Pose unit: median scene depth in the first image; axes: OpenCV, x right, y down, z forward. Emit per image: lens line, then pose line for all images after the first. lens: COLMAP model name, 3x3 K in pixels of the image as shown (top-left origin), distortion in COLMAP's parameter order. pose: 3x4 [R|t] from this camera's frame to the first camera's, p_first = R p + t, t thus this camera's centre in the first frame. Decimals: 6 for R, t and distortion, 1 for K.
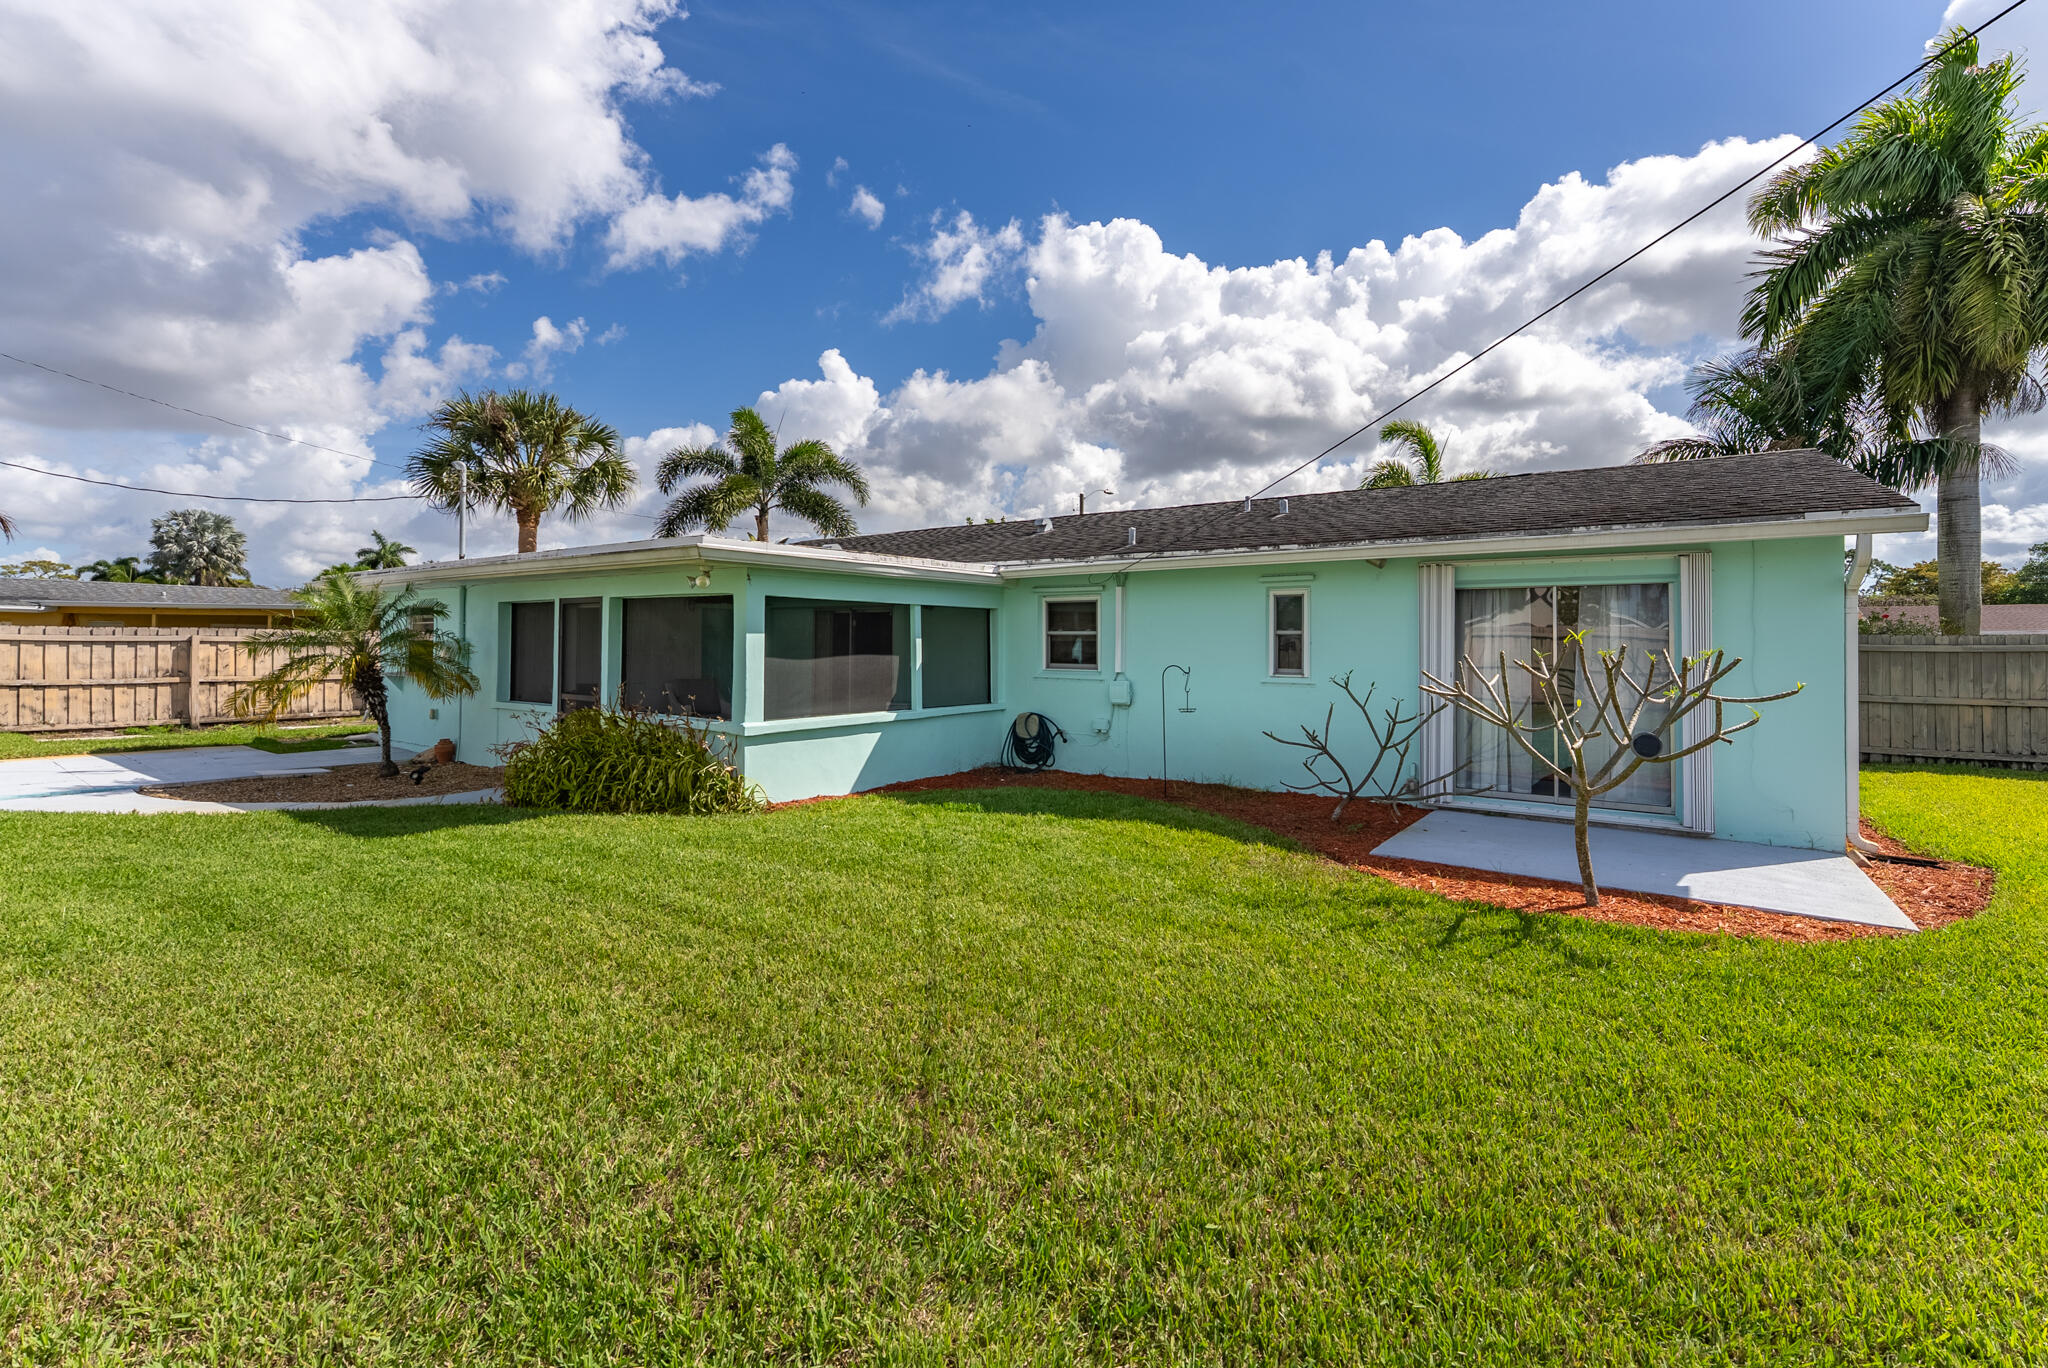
lens RADIAL K [[827.6, 0, 1105.5], [0, 827.6, 640.1], [0, 0, 1]] dist [-0.002280, -0.000803]
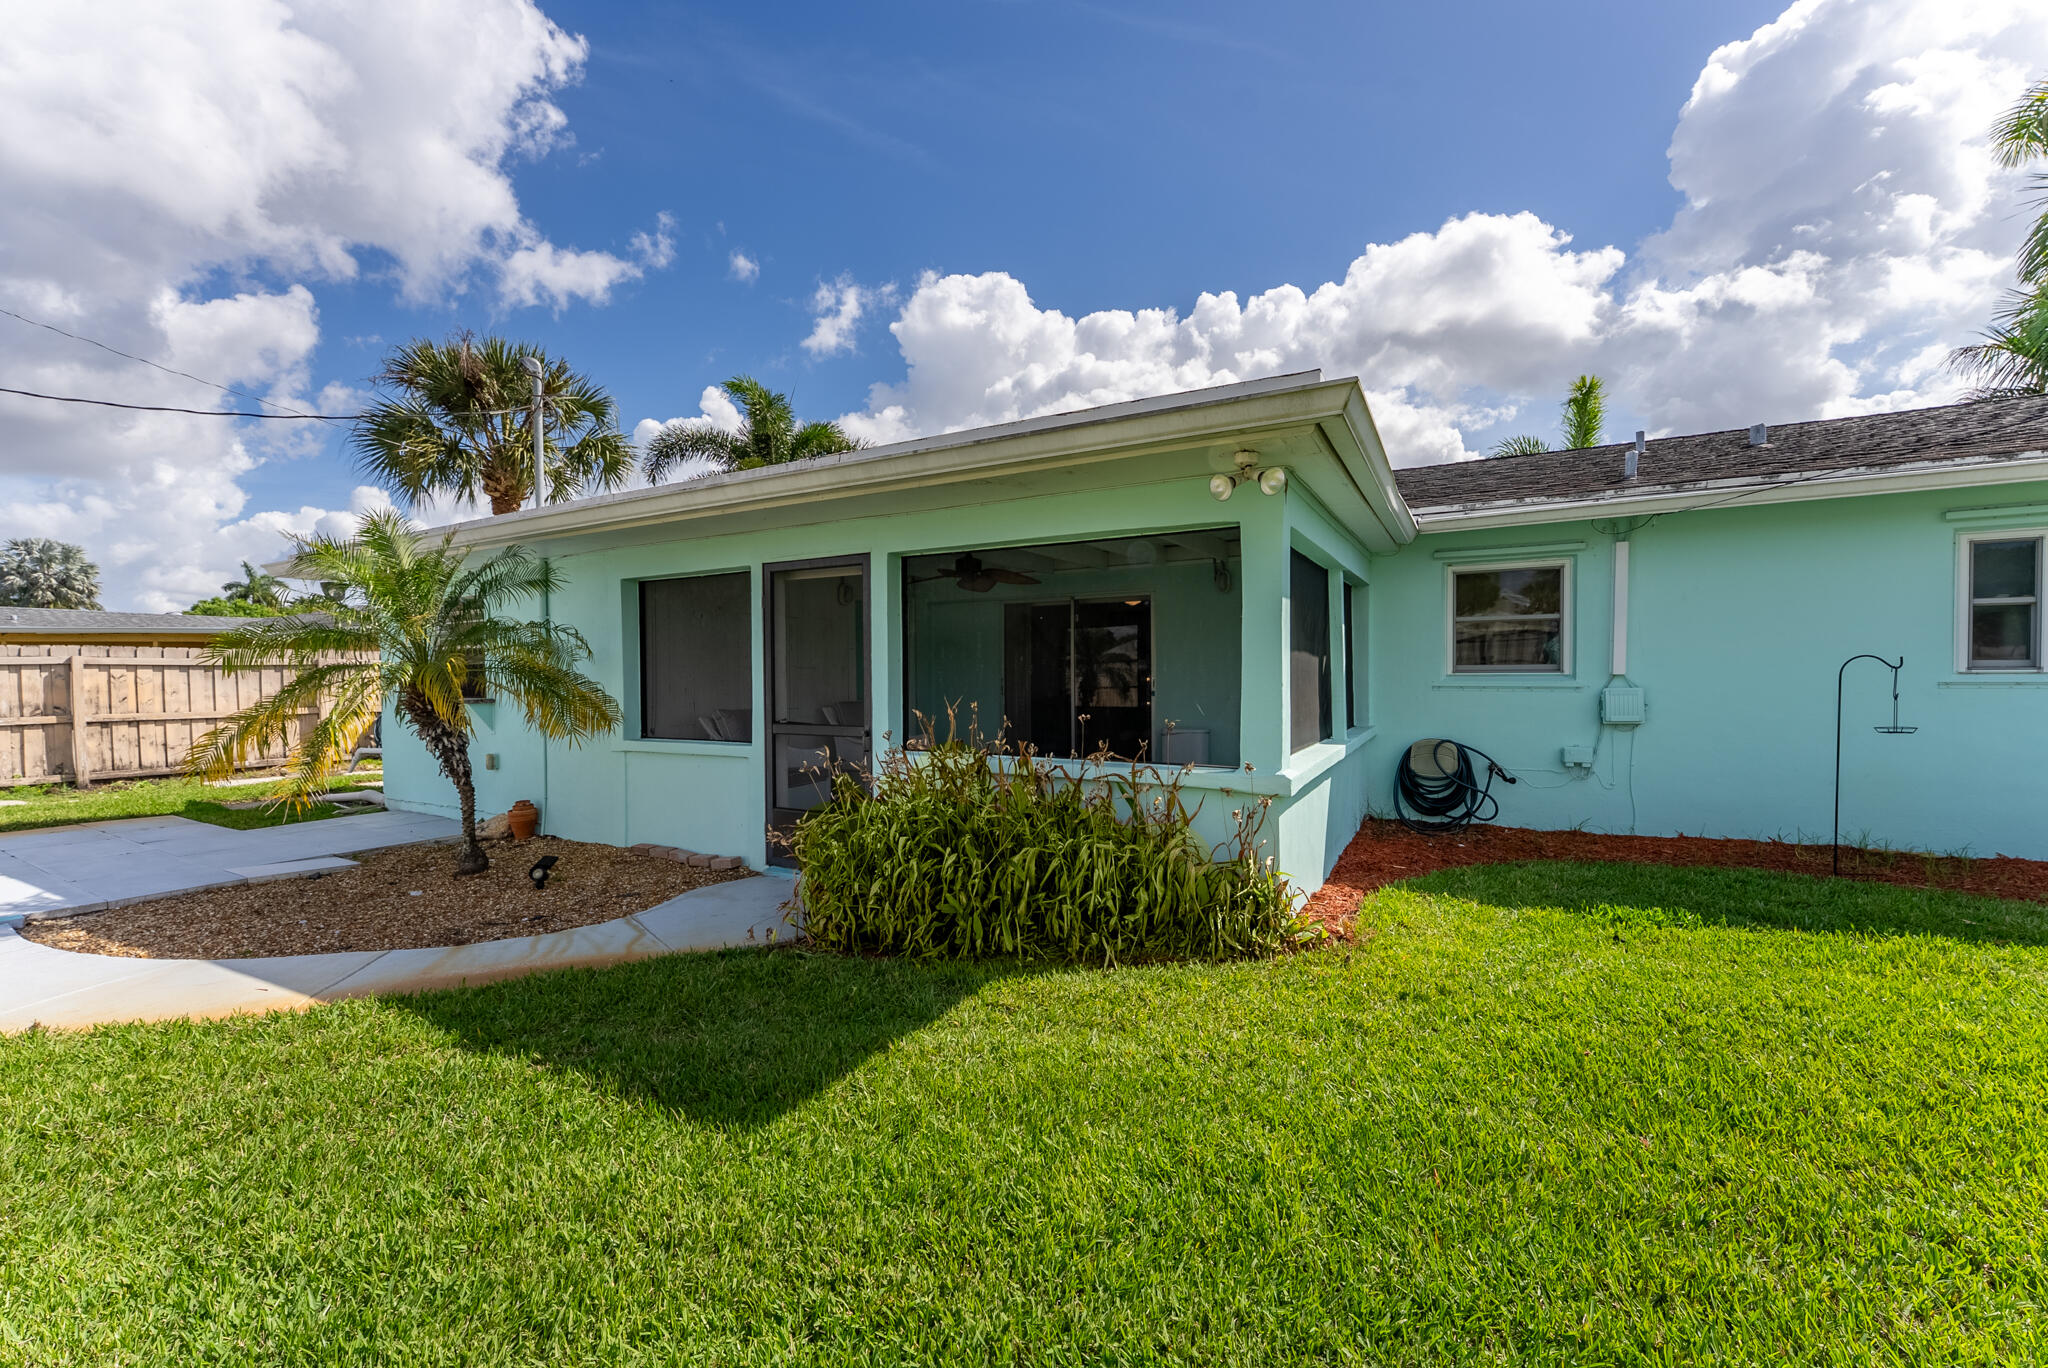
lens RADIAL K [[827.6, 0, 1032.3], [0, 827.6, 689.8], [0, 0, 1]] dist [-0.002280, -0.000803]
pose [[0.998901, -0.016471, 0.043870, -0.423809], [0.015528, 0.999643, 0.021762, 0.026690], [-0.044213, -0.021057, 0.998800, 0.343381]]
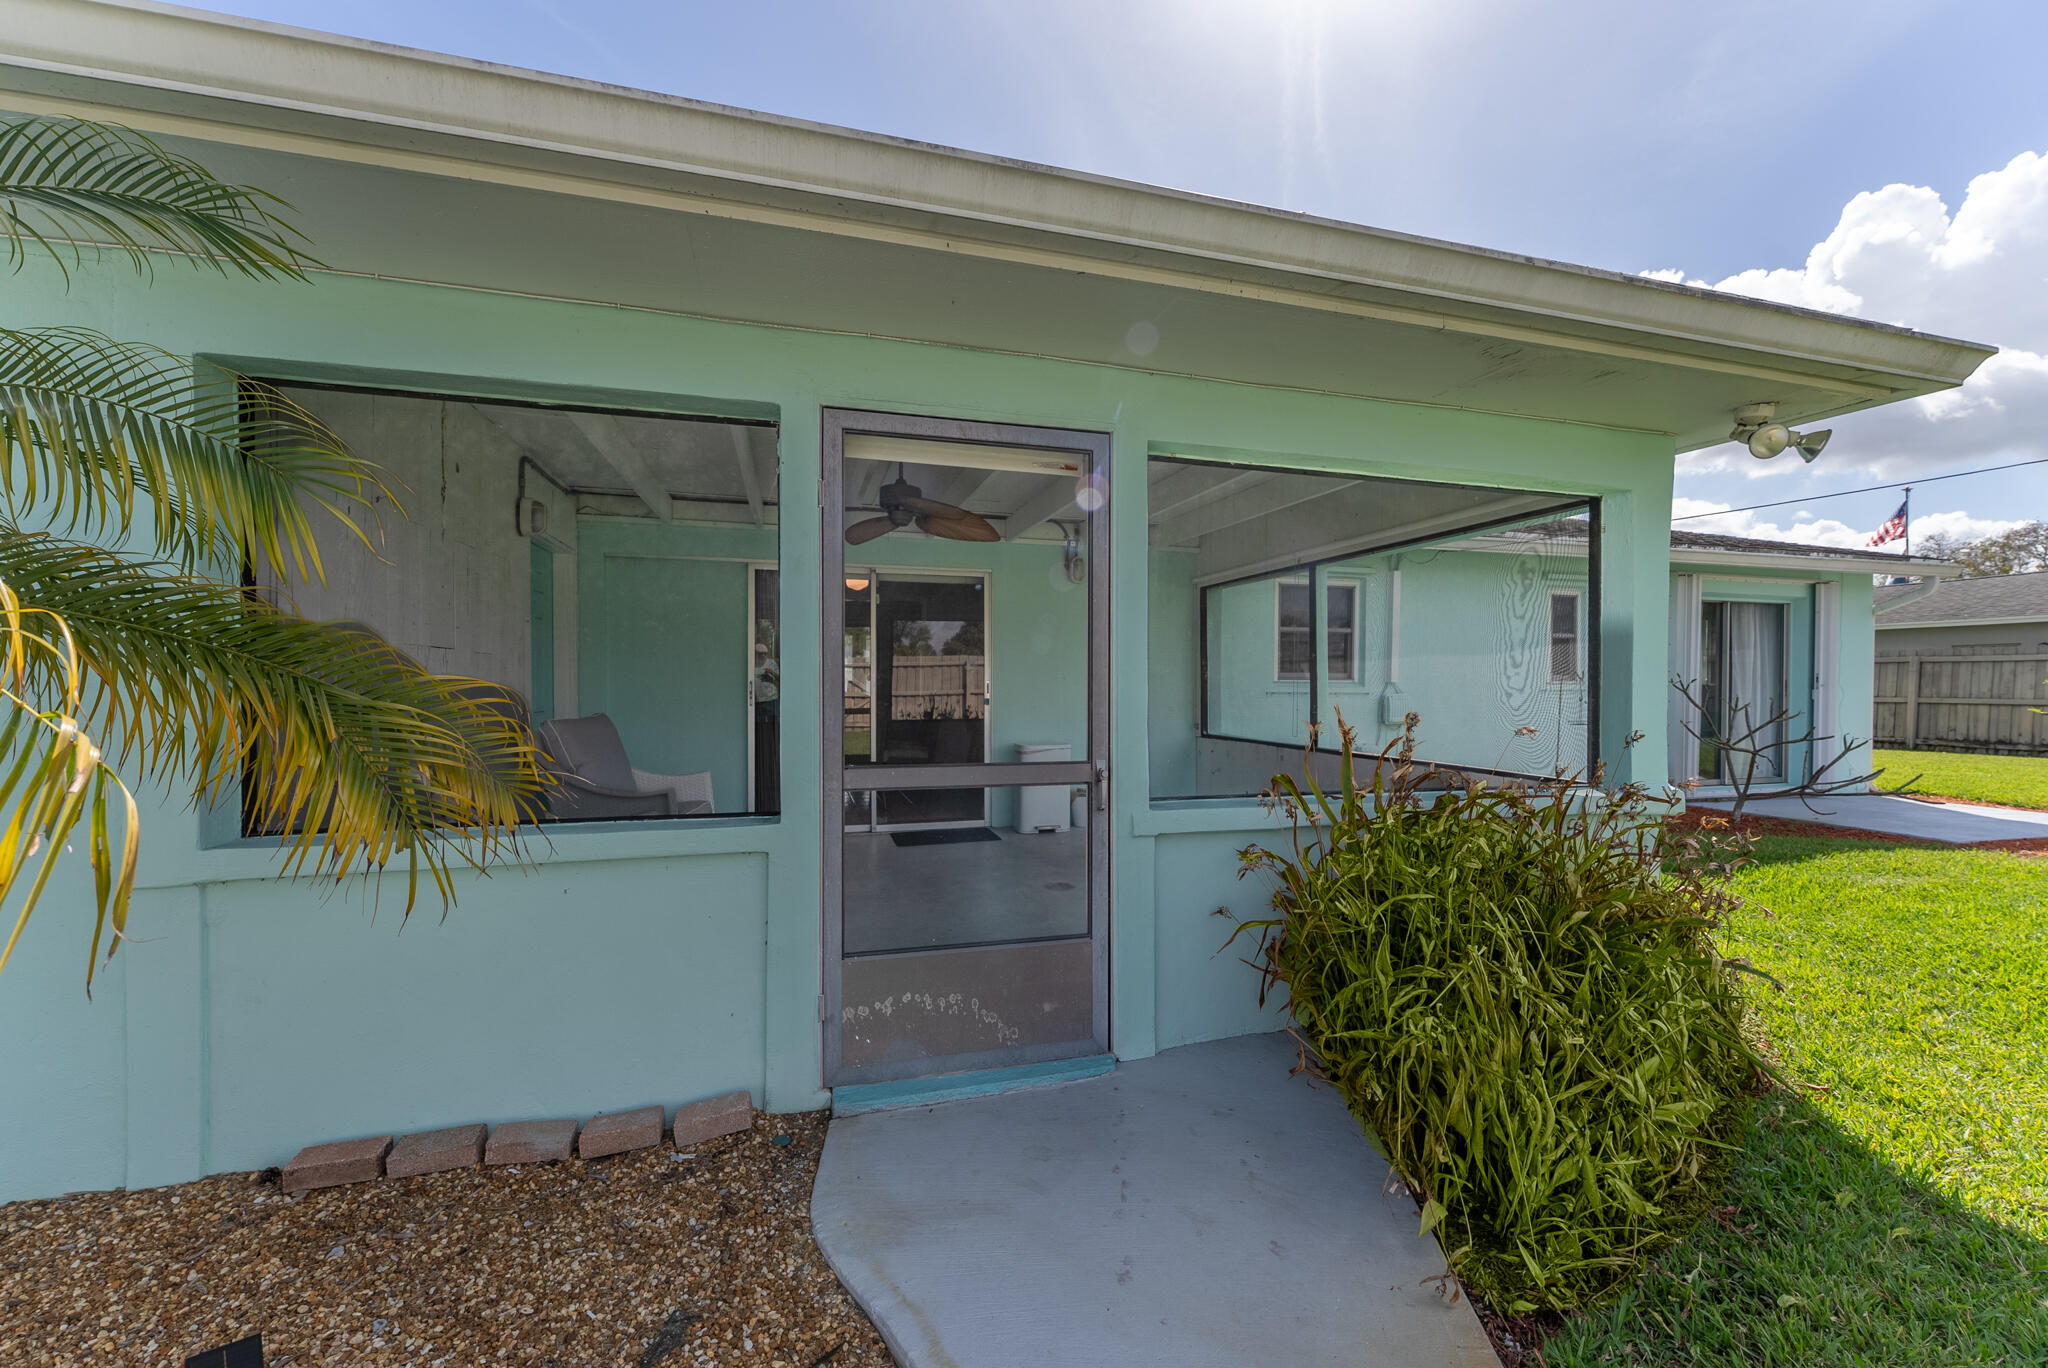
lens RADIAL K [[827.6, 0, 1024.1], [0, 827.6, 692.3], [0, 0, 1]] dist [-0.002280, -0.000803]
pose [[0.668174, -0.016499, 0.743822, -0.712182], [-0.002397, 0.999701, 0.024328, 0.027787], [-0.744001, -0.018038, 0.667935, 0.682563]]
